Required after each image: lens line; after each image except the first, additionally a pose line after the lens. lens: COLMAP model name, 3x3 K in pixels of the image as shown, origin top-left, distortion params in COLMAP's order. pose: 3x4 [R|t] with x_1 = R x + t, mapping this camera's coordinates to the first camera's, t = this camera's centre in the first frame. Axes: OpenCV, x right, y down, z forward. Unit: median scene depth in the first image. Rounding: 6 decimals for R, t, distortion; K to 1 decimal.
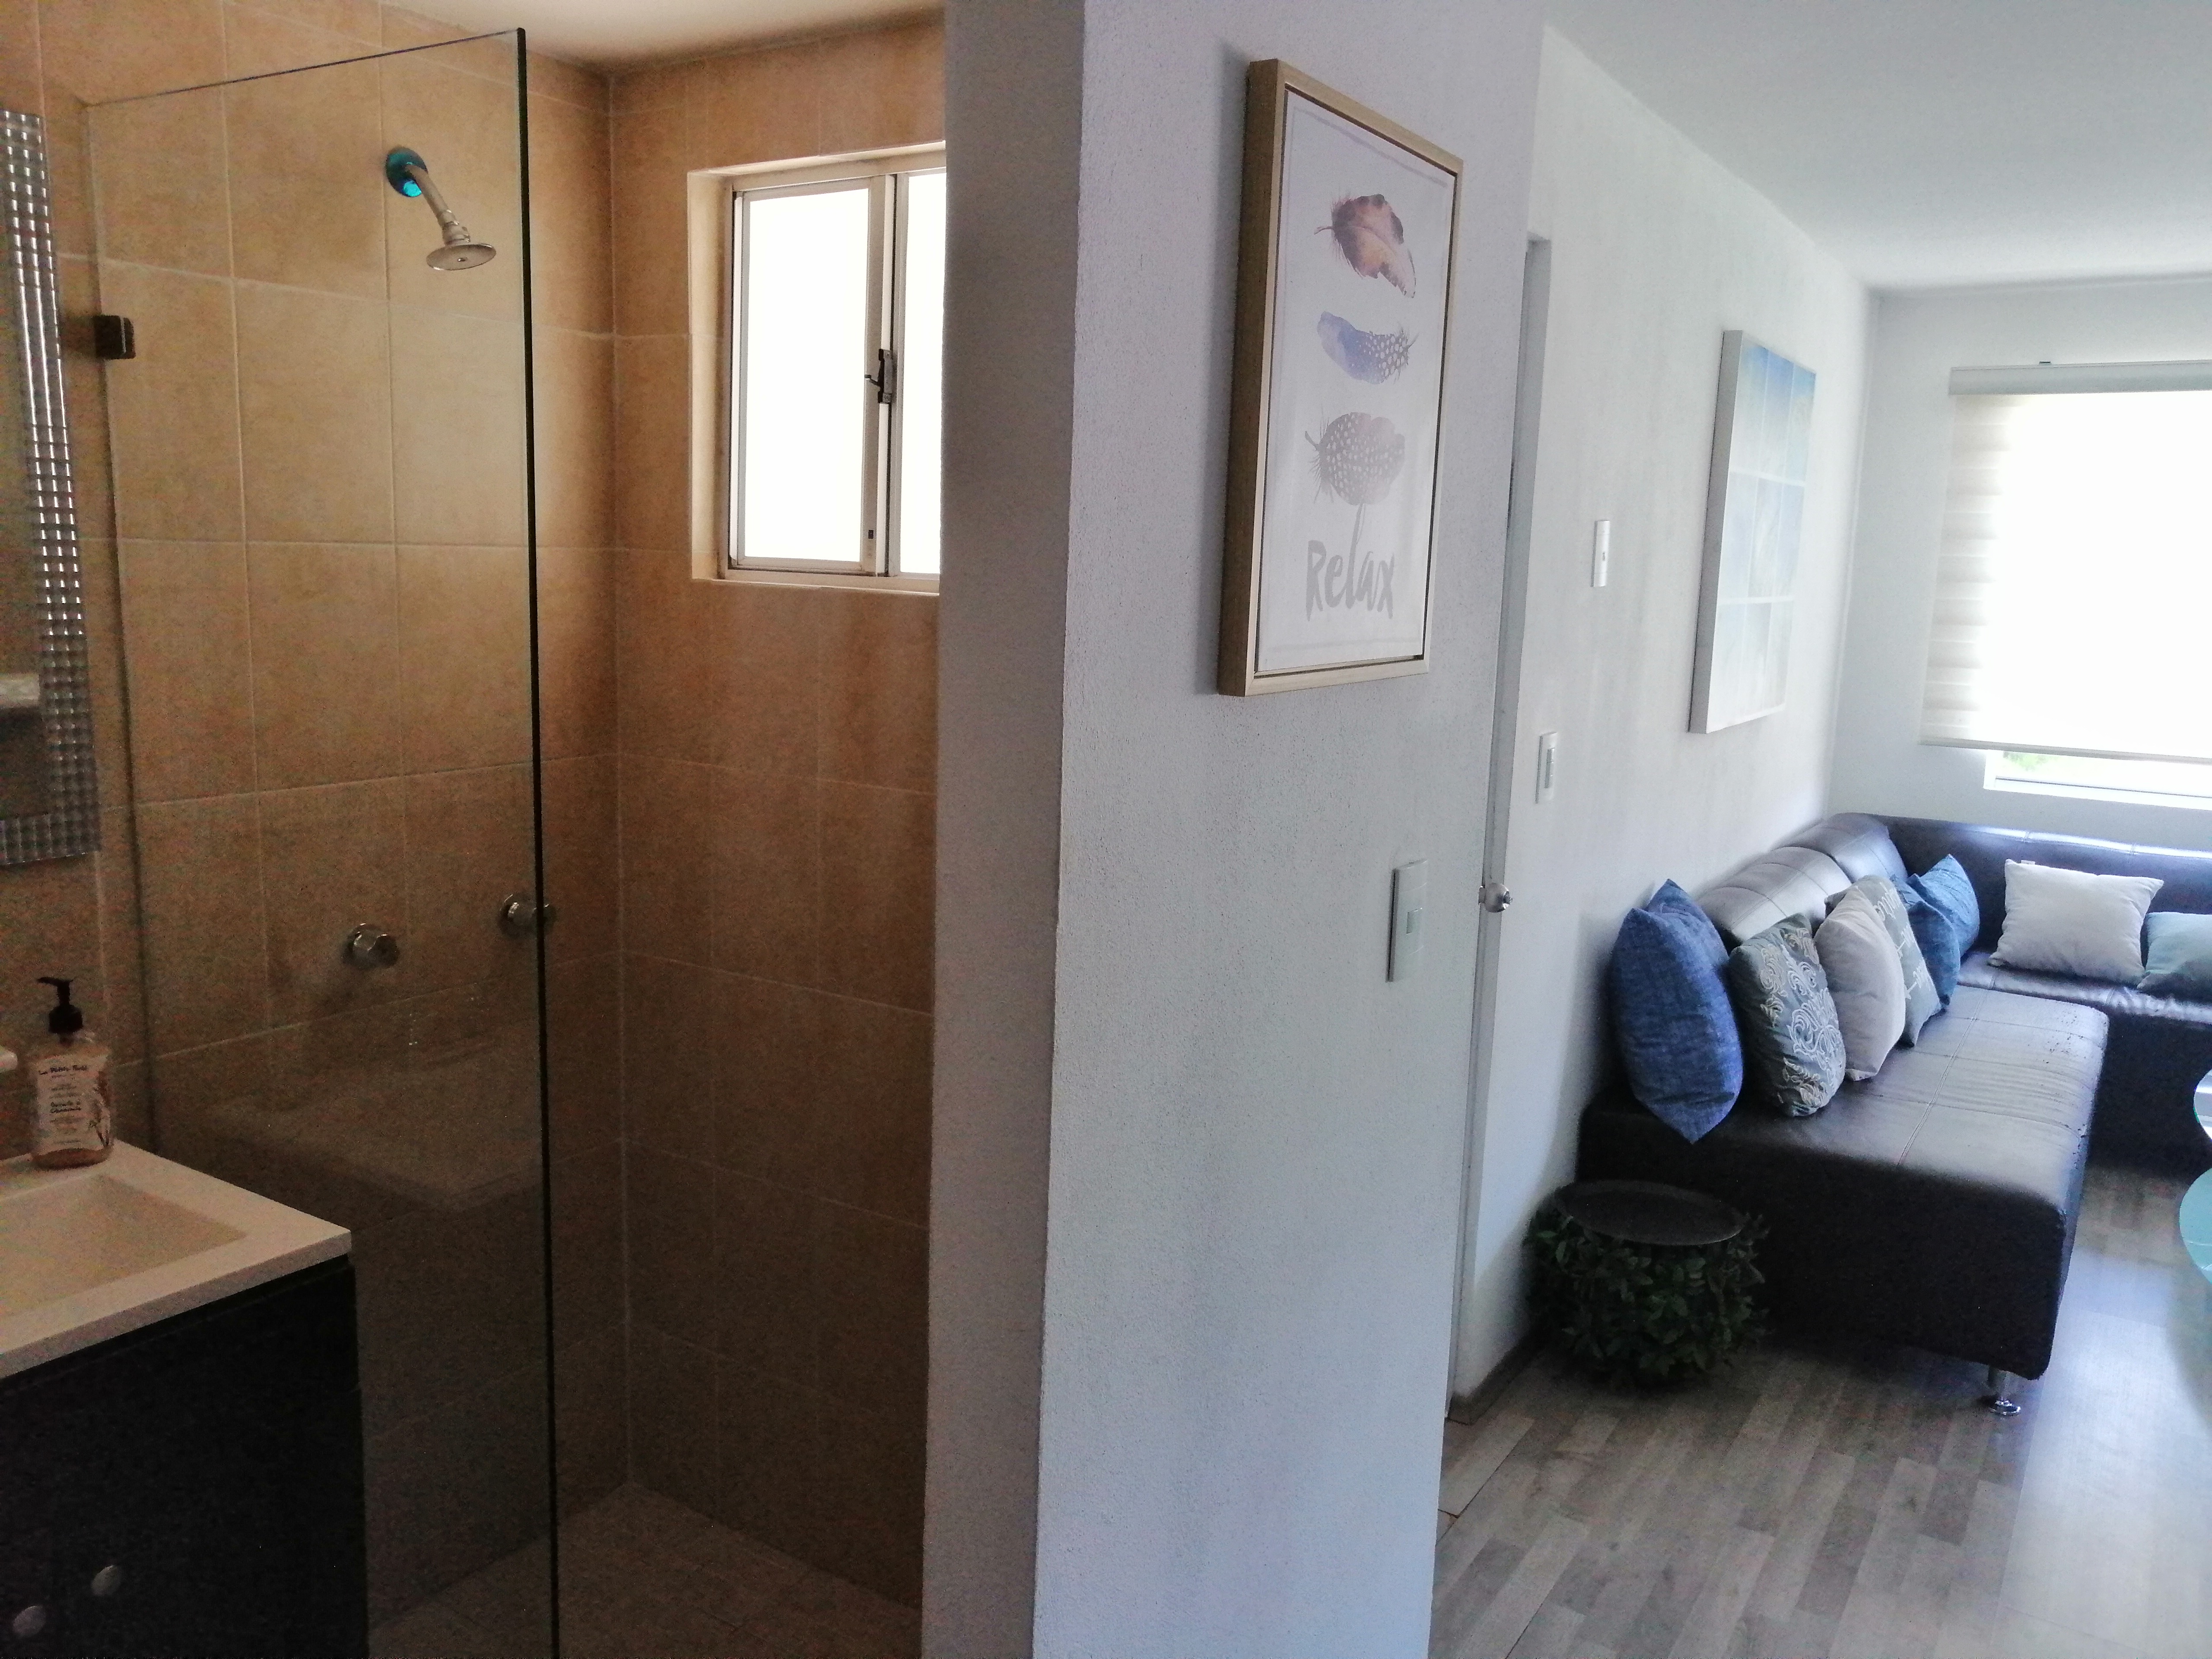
lens RADIAL K [[1716.2, 0, 1091.9], [0, 1716.2, 832.1], [0, 0, 1]] dist [-0.020717, 0.052769]
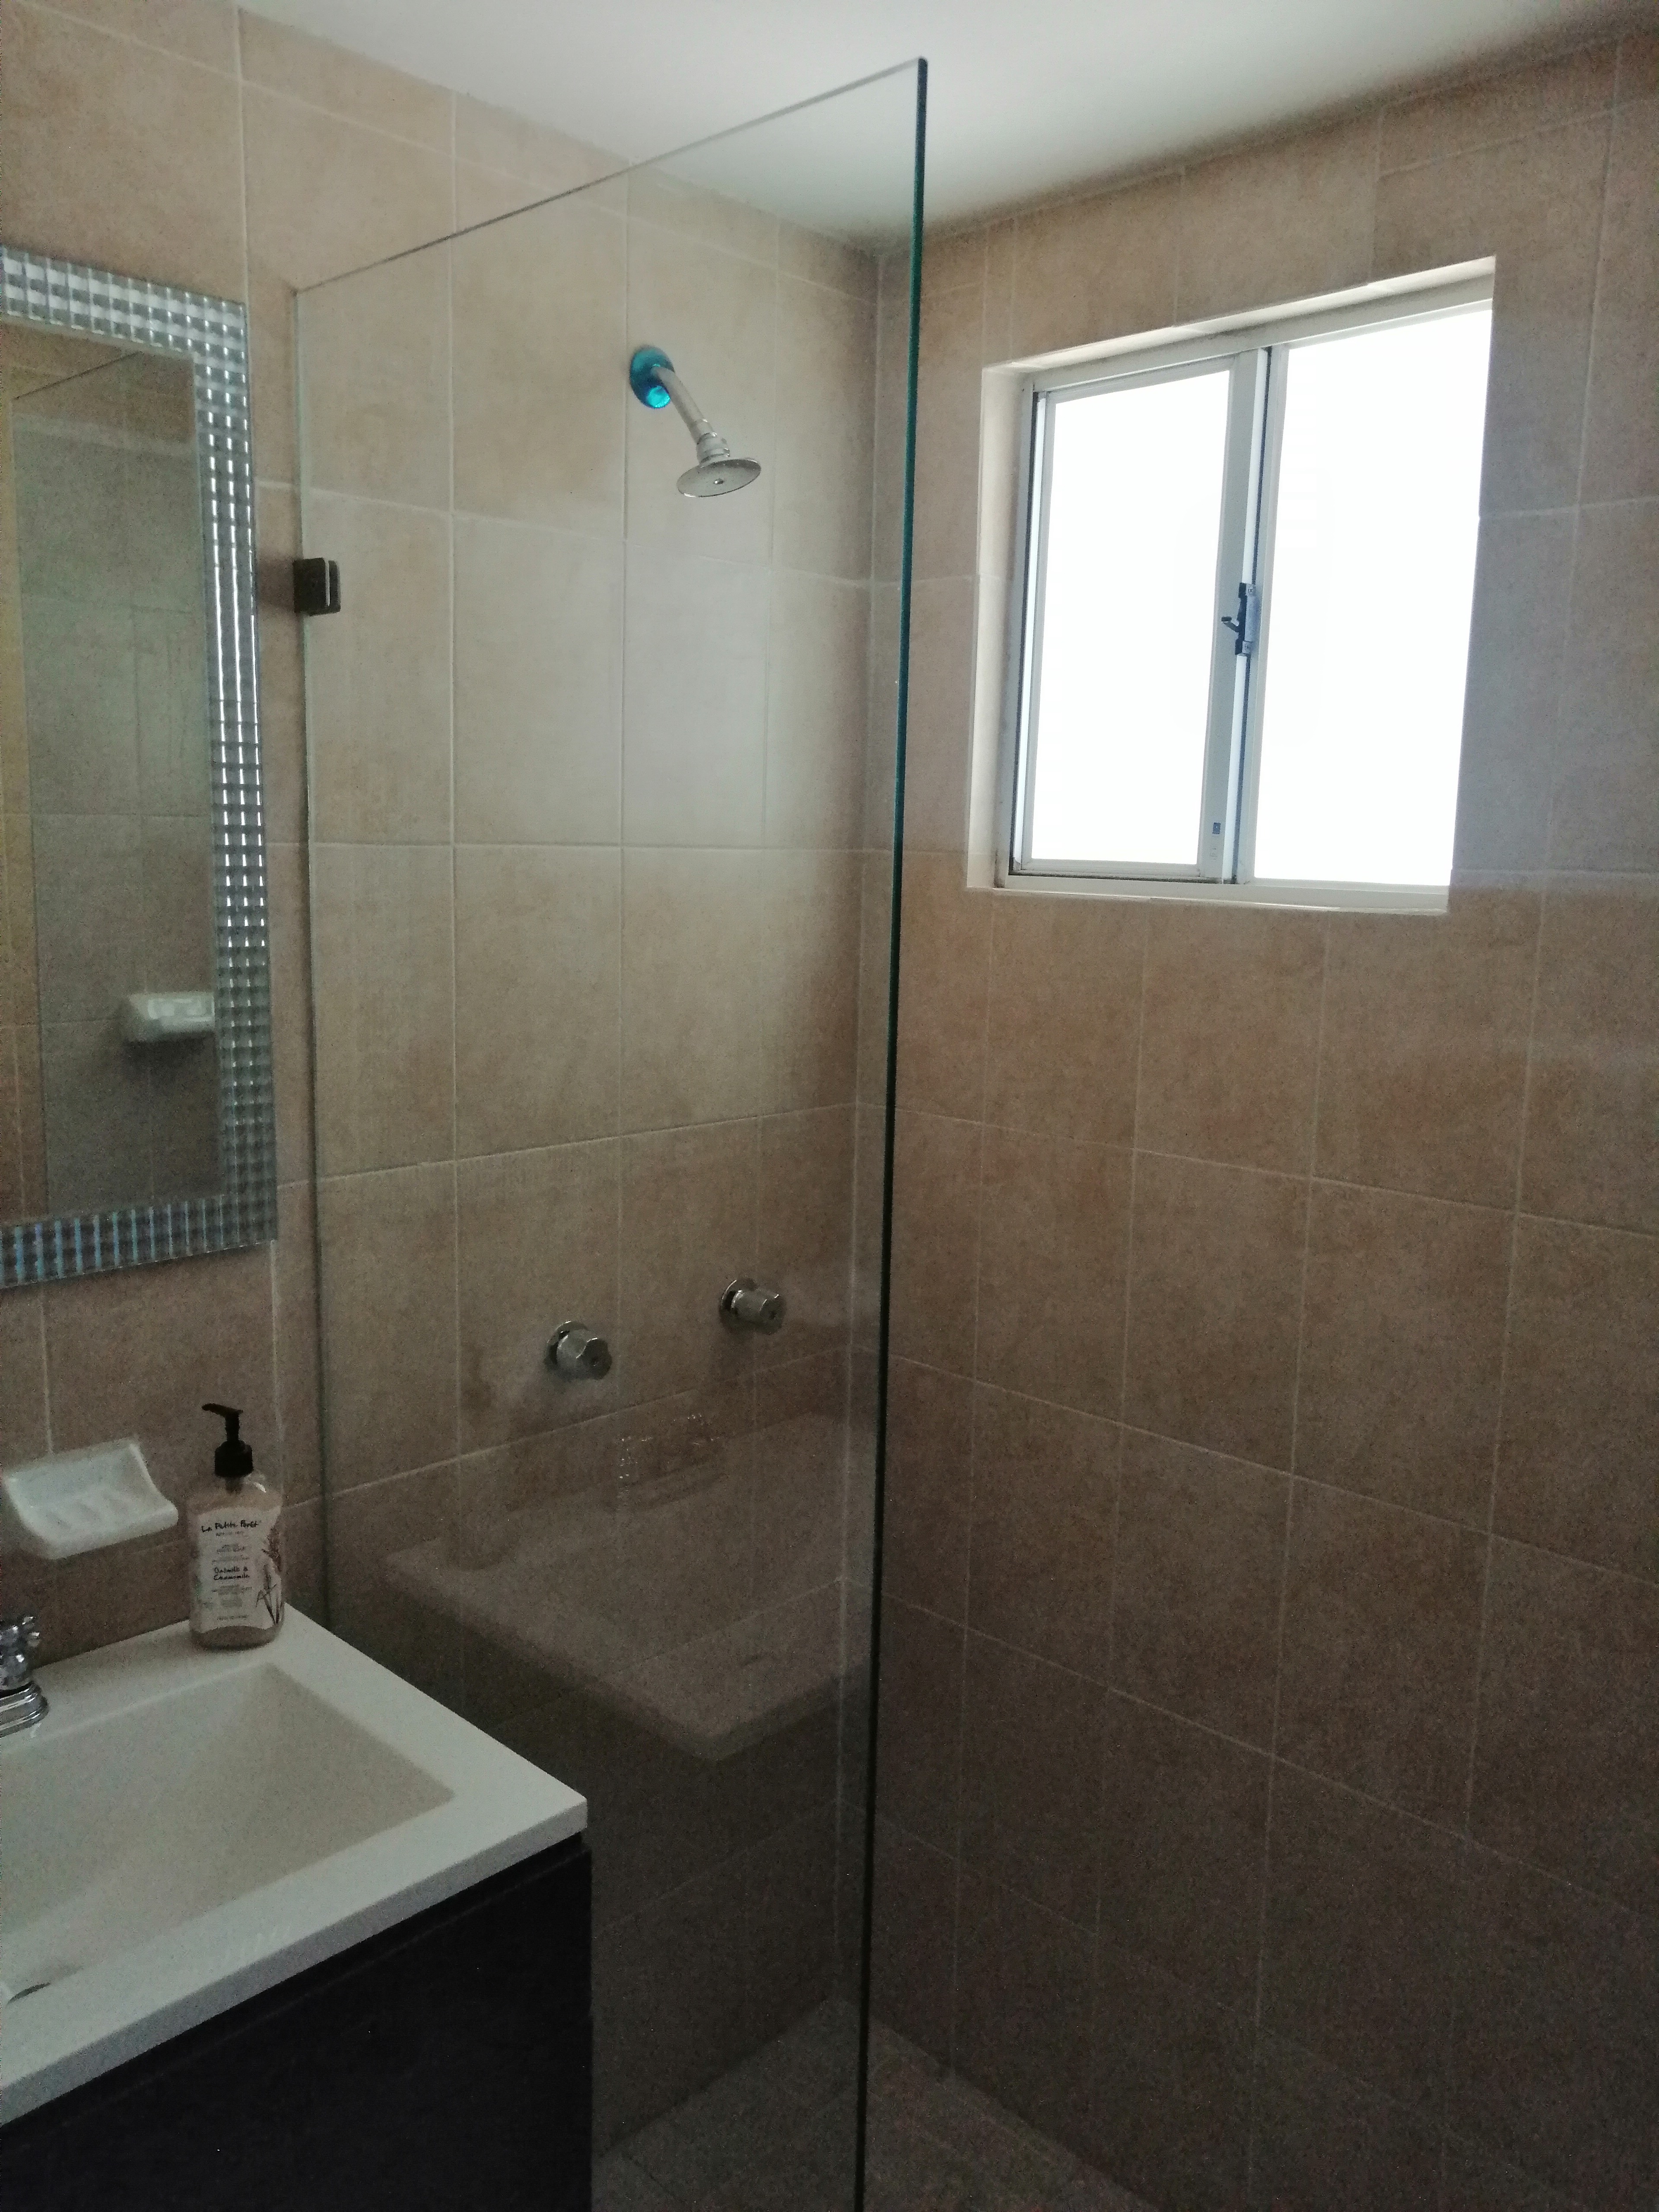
lens RADIAL K [[1716.2, 0, 820.5], [0, 1716.2, 1102.9], [0, 0, 1]] dist [-0.020717, 0.052769]
pose [[0.980217, 0.022789, -0.196610, -0.165460], [-0.025195, 0.999635, -0.009746, -0.046021], [0.196316, 0.014507, 0.980433, 0.253112]]
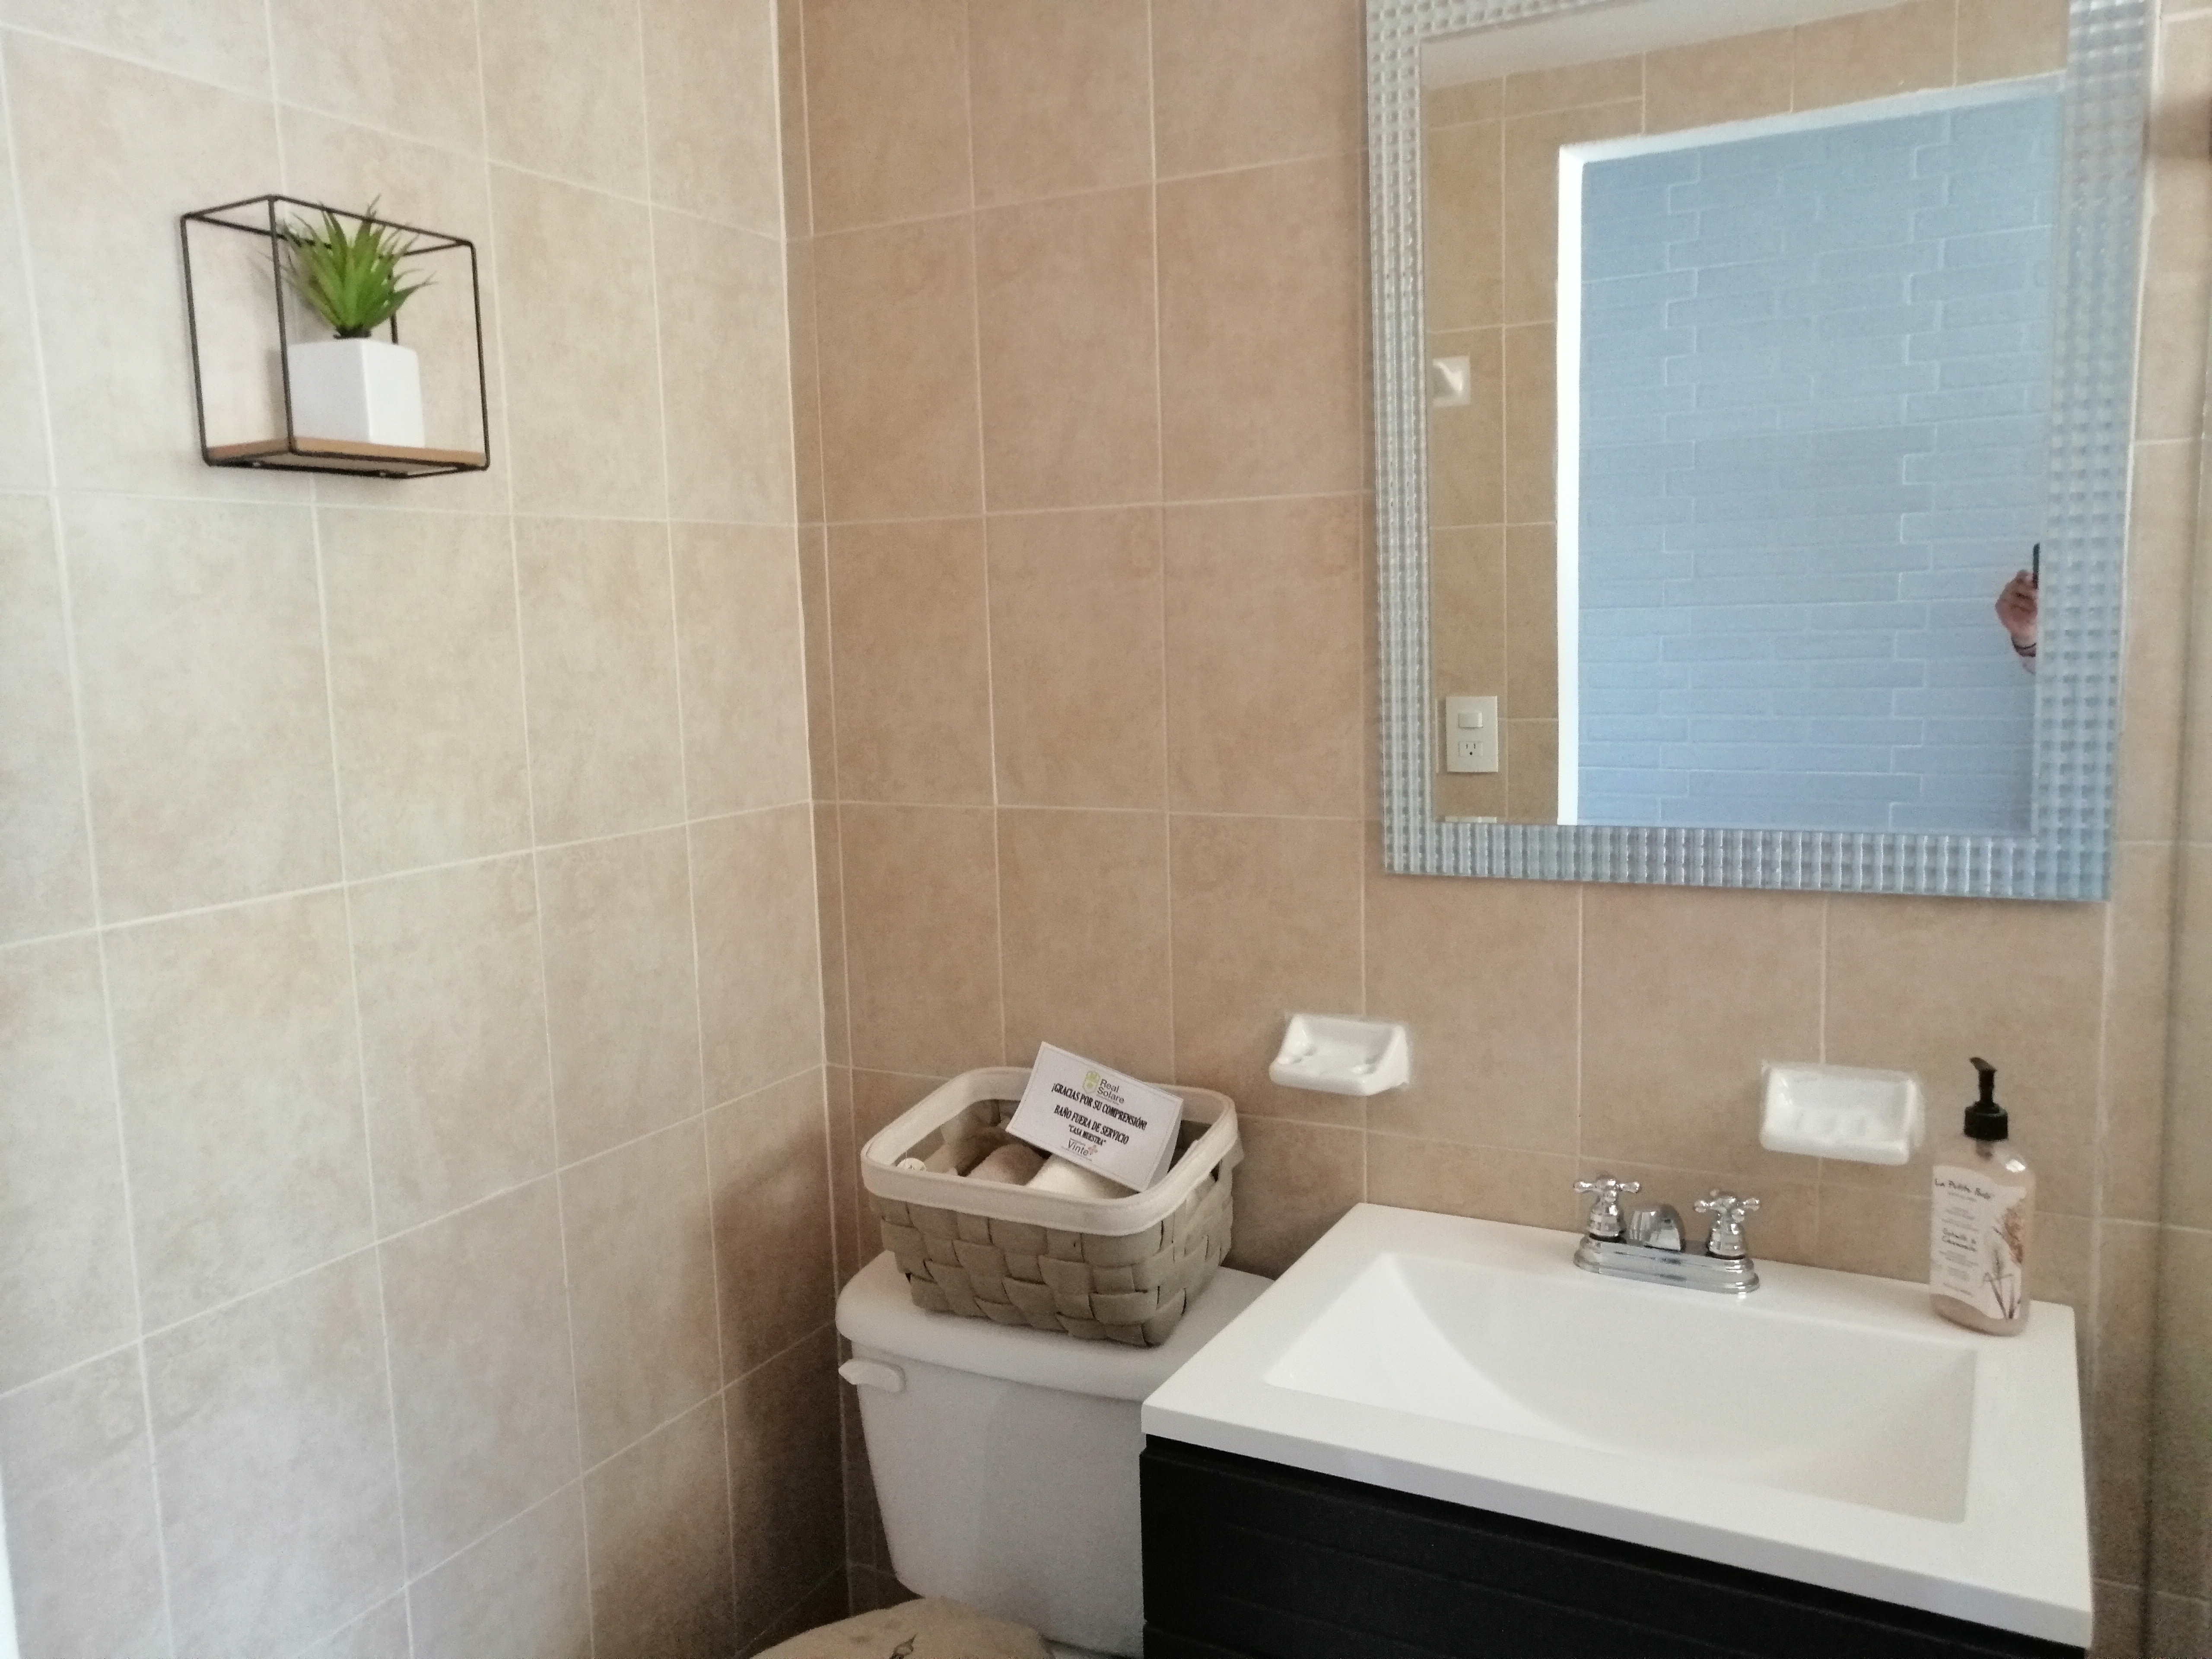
lens RADIAL K [[1716.2, 0, 1094.6], [0, 1716.2, 828.5], [0, 0, 1]] dist [-0.020717, 0.052769]
pose [[0.083441, 0.094778, -0.991995, 0.058524], [-0.133042, 0.987615, 0.083169, -0.018883], [0.987592, 0.125037, 0.095017, 0.486691]]
